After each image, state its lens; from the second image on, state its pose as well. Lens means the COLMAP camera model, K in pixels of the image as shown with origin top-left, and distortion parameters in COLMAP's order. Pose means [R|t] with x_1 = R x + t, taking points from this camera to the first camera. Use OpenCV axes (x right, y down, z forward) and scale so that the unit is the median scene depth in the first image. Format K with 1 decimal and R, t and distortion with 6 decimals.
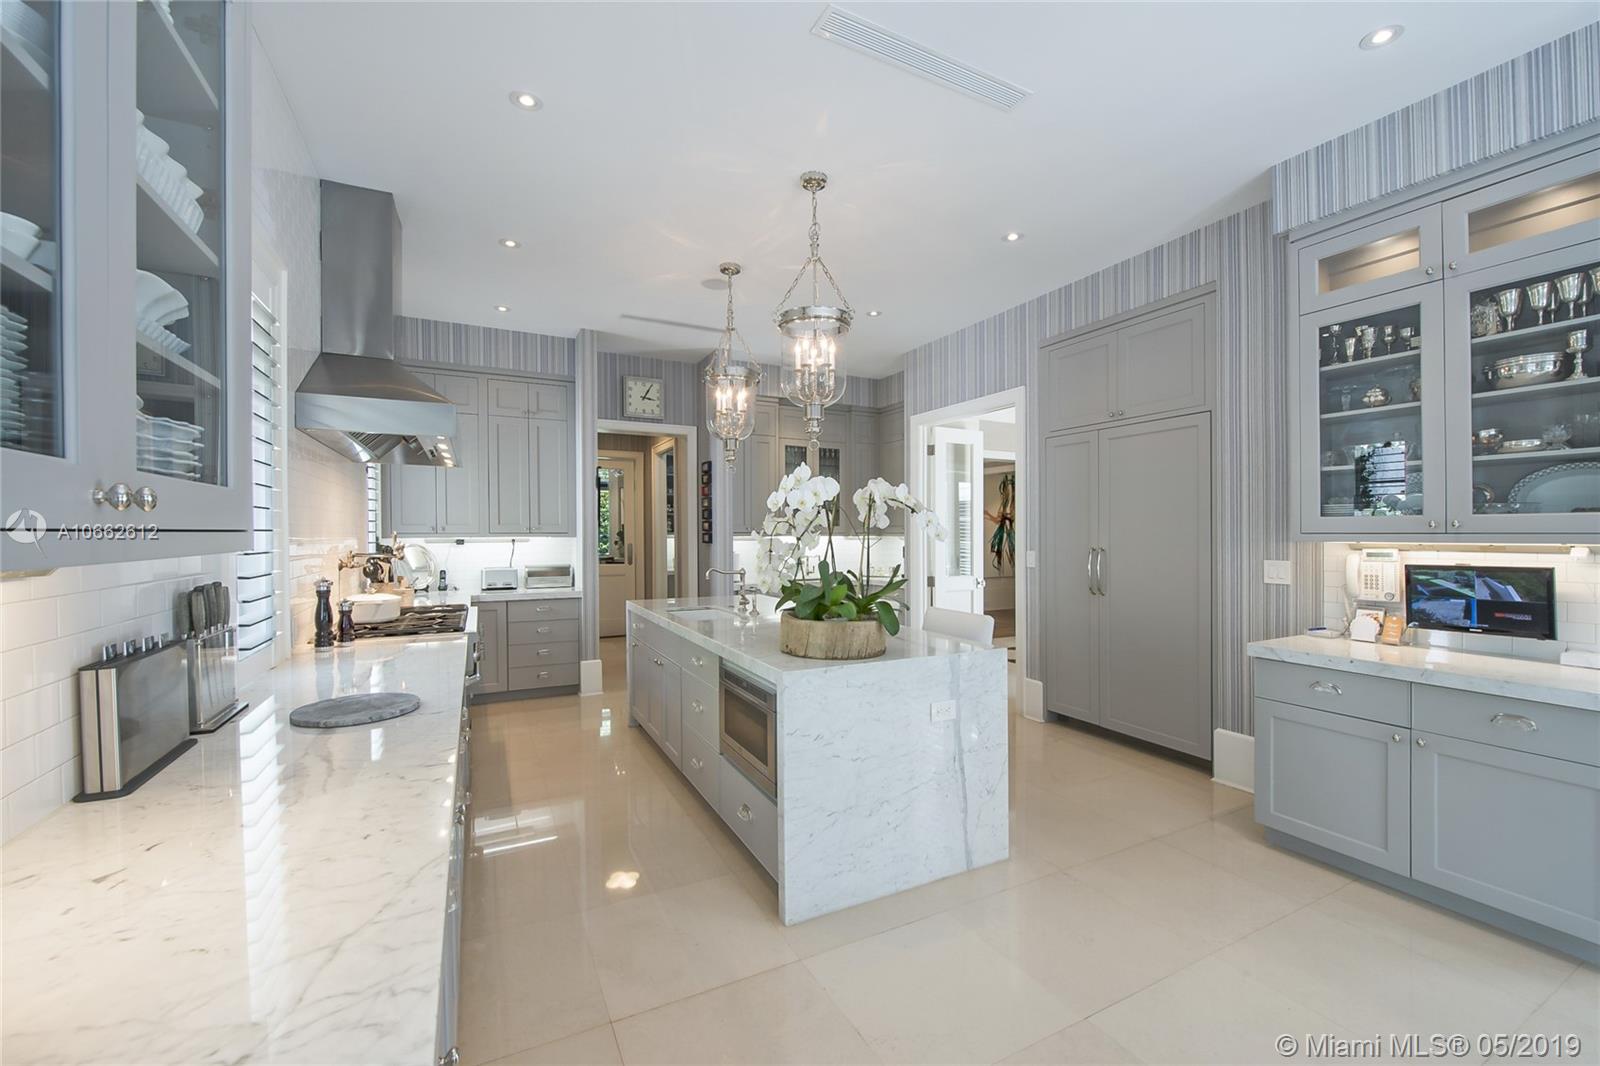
lens RADIAL K [[629.7, 0, 799.2], [0, 629.7, 557.2], [0, 0, 1]] dist [-0.009921, -0.007361]
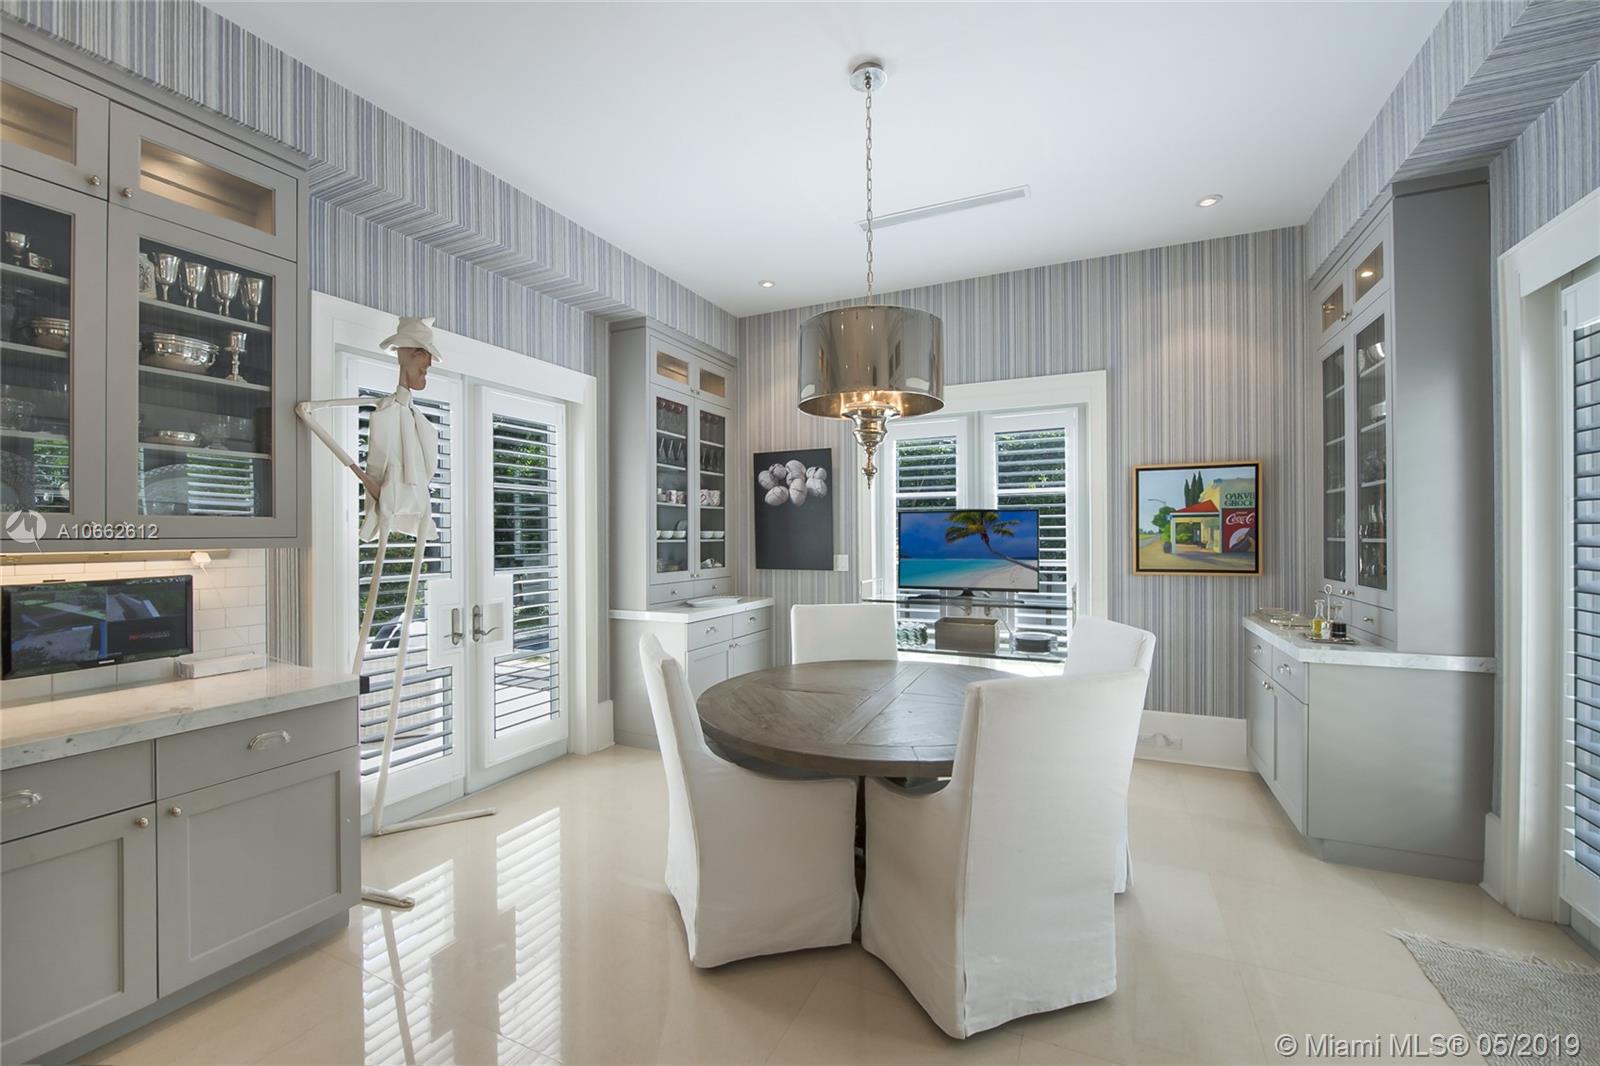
lens RADIAL K [[629.7, 0, 799.2], [0, 629.7, 557.2], [0, 0, 1]] dist [-0.009921, -0.007361]
pose [[-0.613585, -0.020117, 0.789372, -0.069659], [0.035208, 0.997984, 0.052801, -0.027186], [-0.788843, 0.060191, -0.611640, 0.838906]]
